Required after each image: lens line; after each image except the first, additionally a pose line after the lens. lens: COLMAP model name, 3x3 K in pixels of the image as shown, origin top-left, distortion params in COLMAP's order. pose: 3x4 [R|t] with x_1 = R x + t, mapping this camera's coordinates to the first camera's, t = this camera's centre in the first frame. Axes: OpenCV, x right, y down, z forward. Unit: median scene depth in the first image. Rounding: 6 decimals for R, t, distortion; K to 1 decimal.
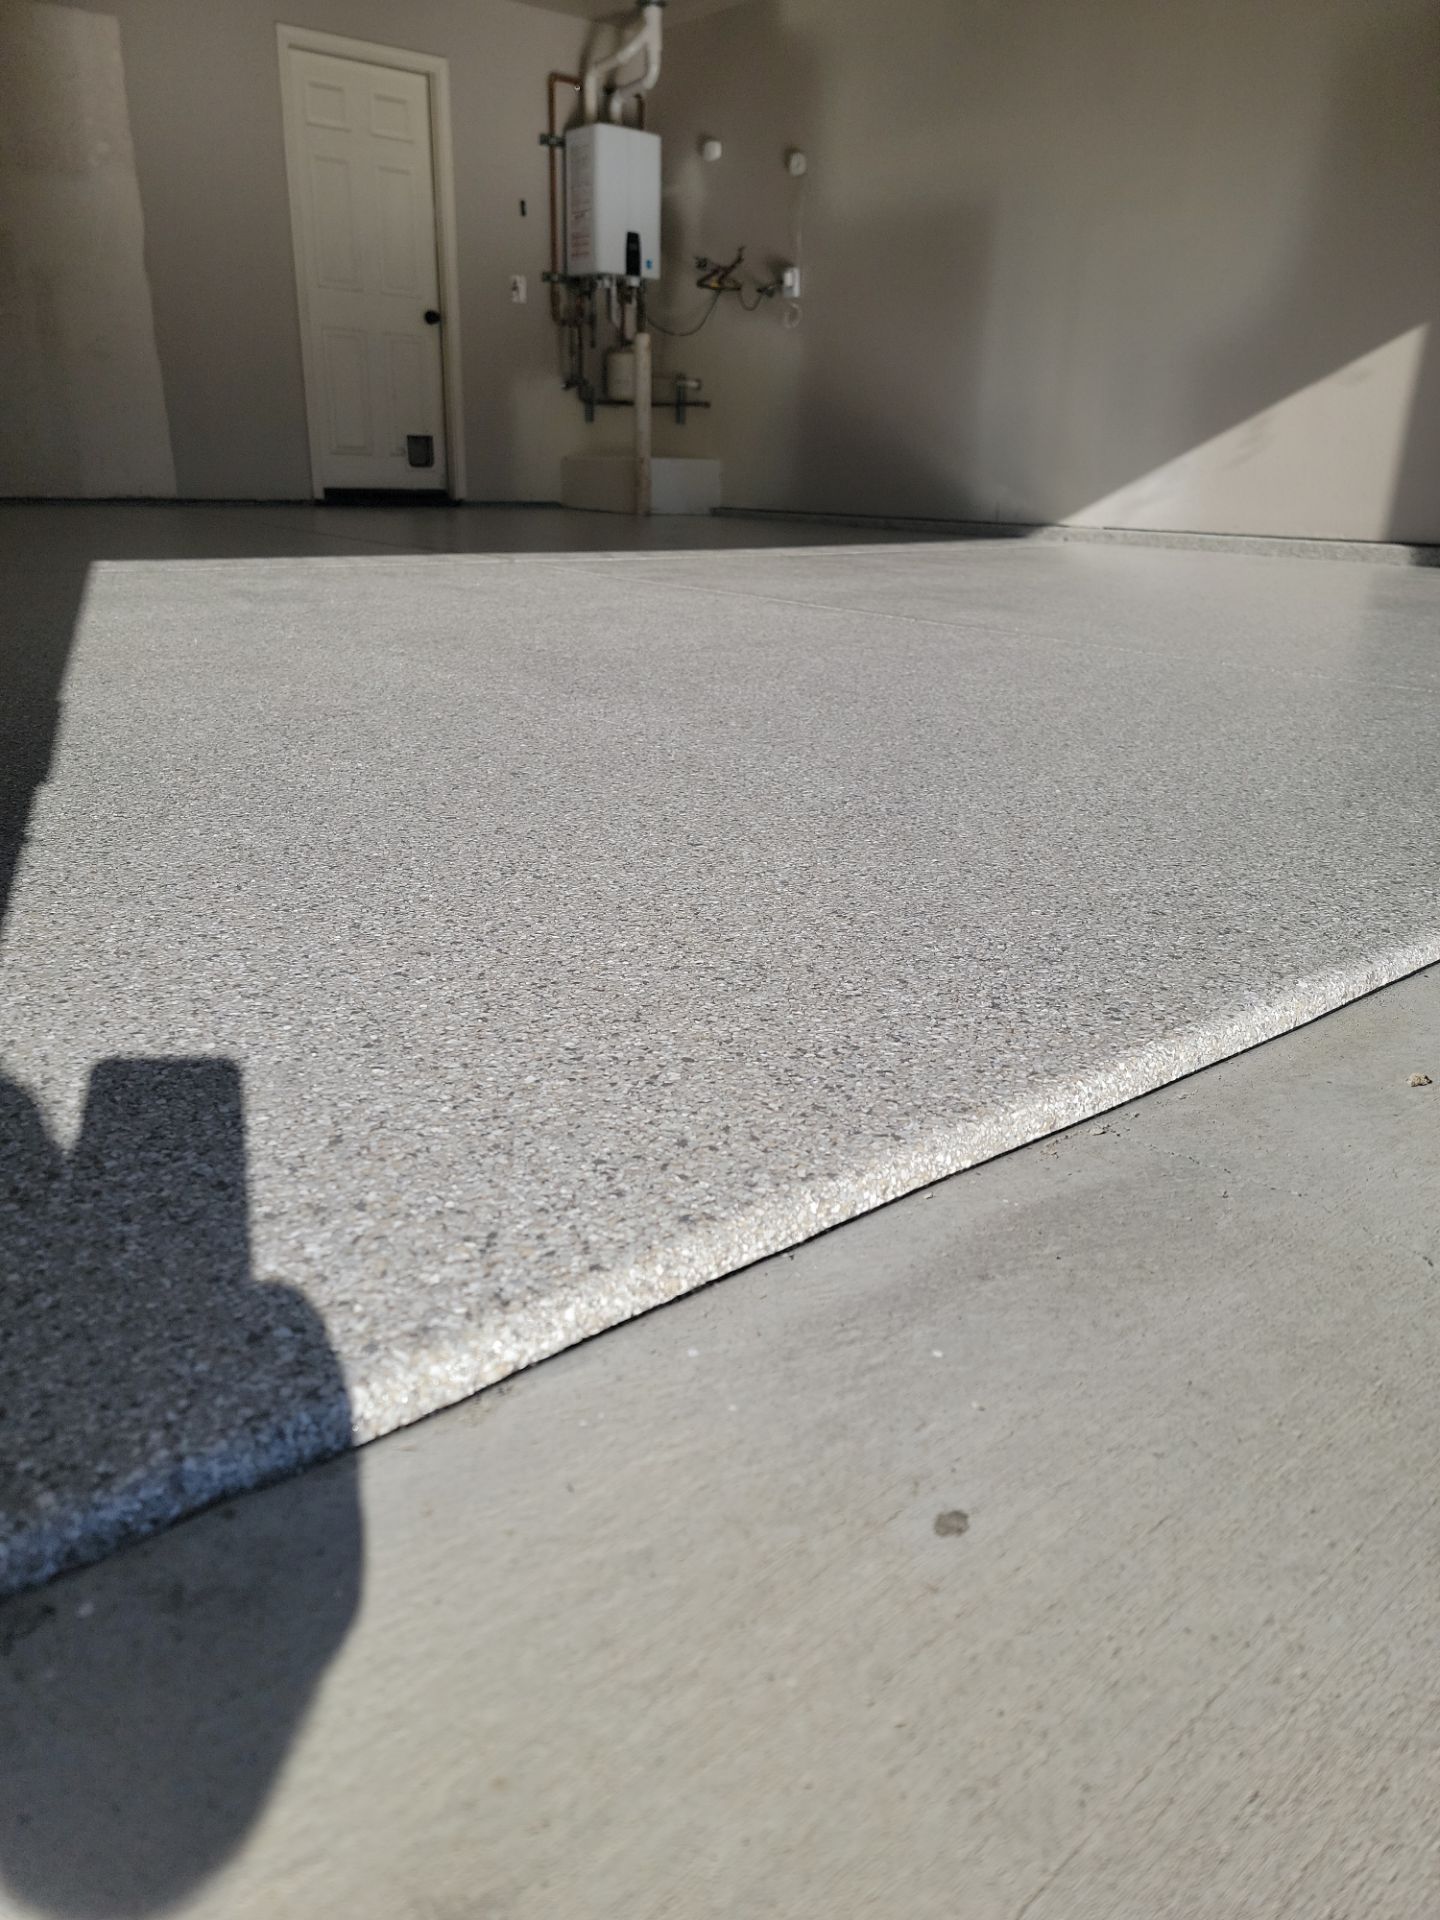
lens RADIAL K [[1349.5, 0, 708.0], [0, 1349.5, 972.5], [0, 0, 1]] dist [0.091414, -0.075155]
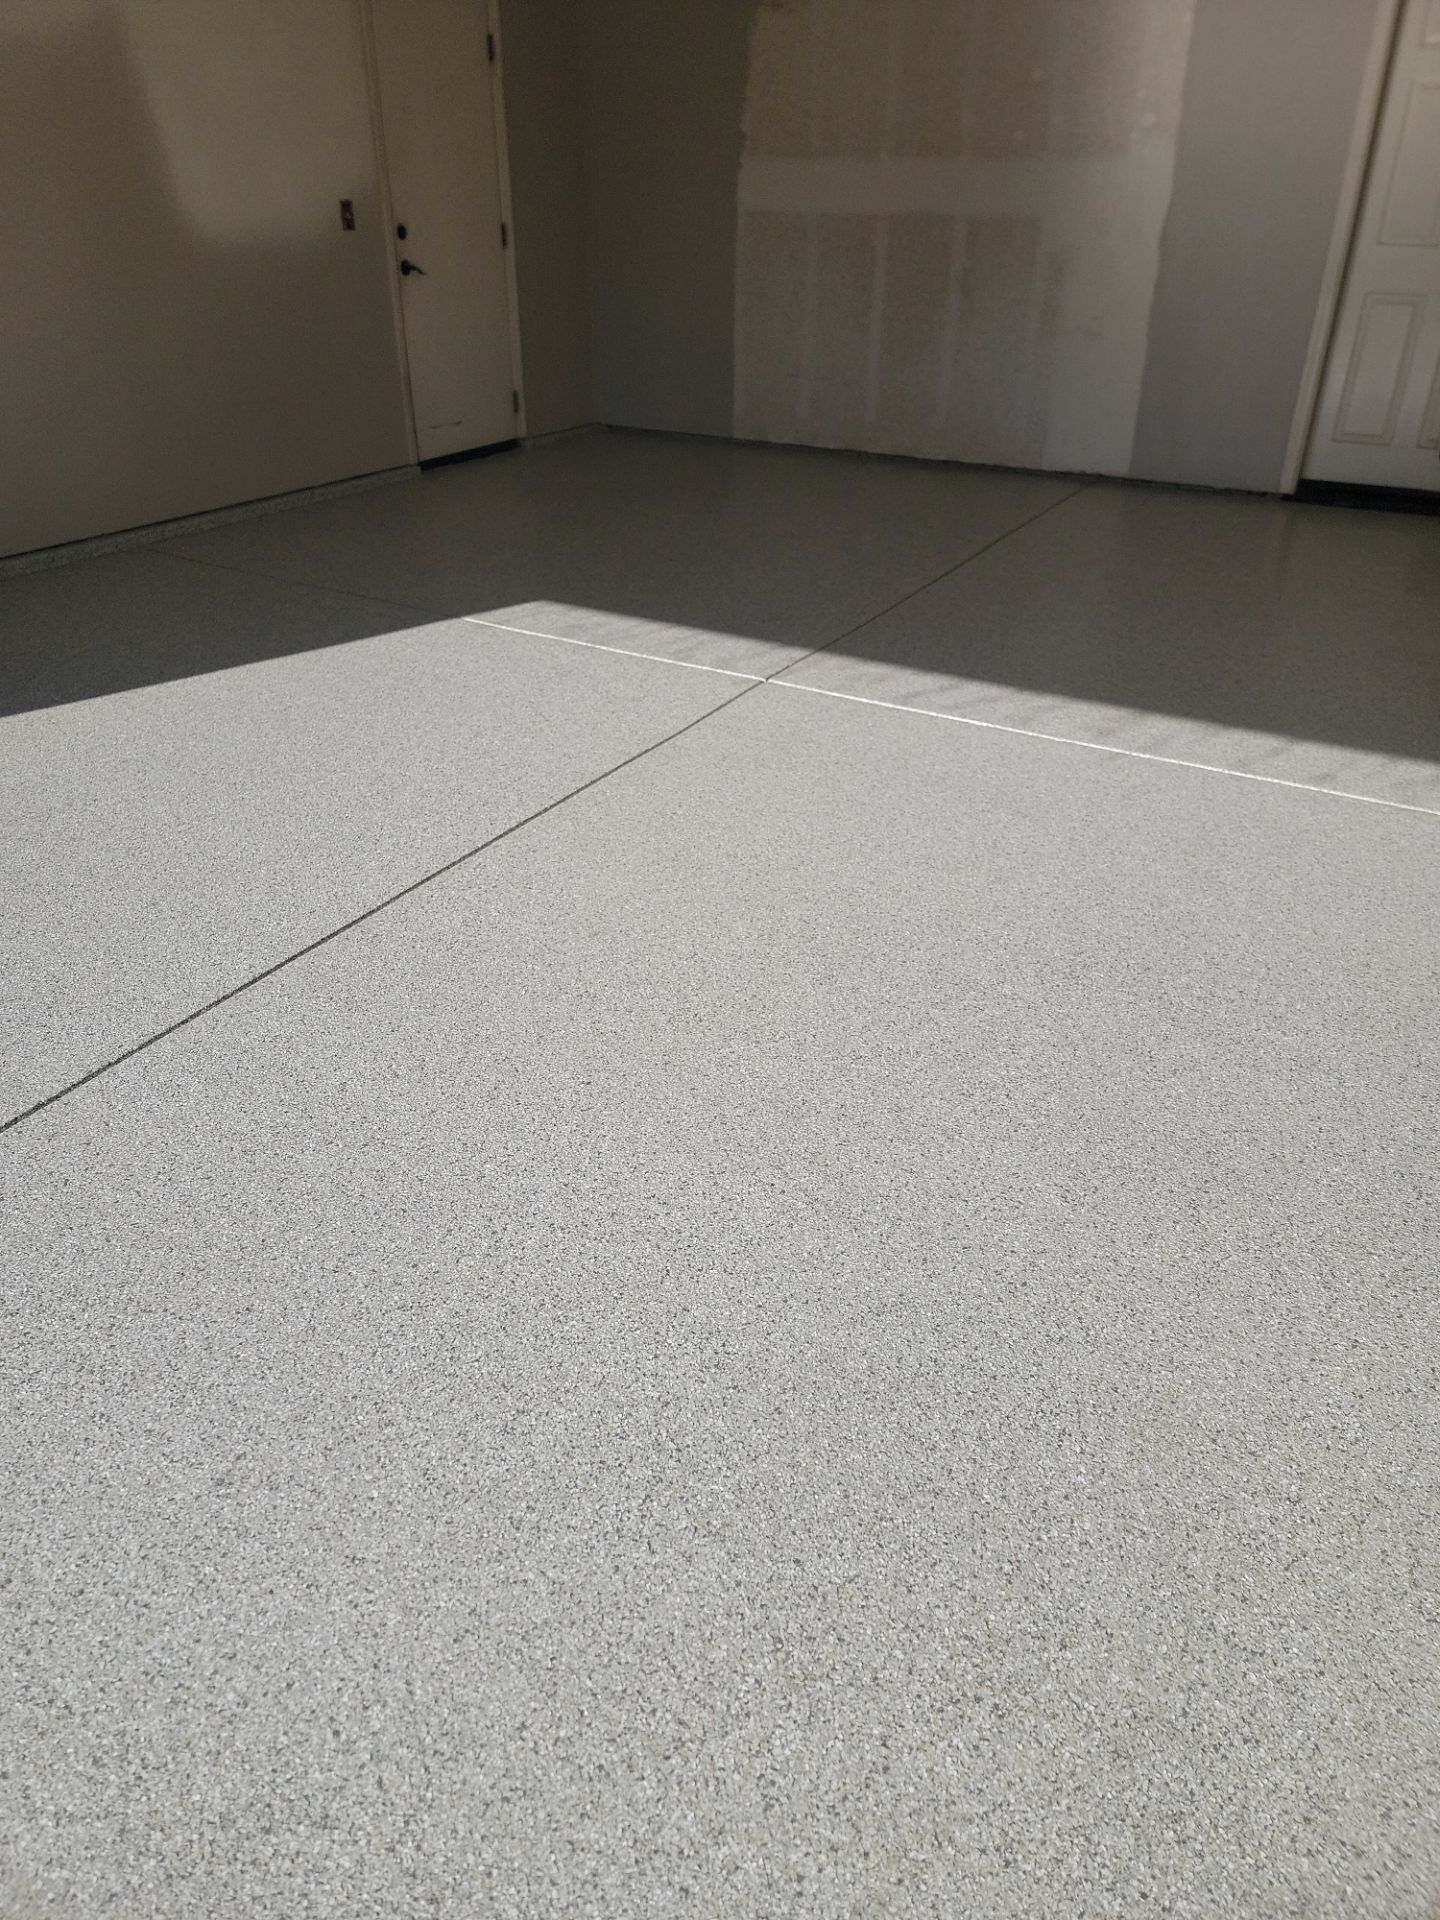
lens RADIAL K [[1334.7, 0, 733.6], [0, 1334.7, 963.9], [0, 0, 1]] dist [0.083839, -0.074638]
pose [[0.348579, 0.468837, -0.811594, 5.139894], [-0.327807, 0.872201, 0.363054, -3.279330], [0.878086, 0.139494, 0.457718, 3.848923]]
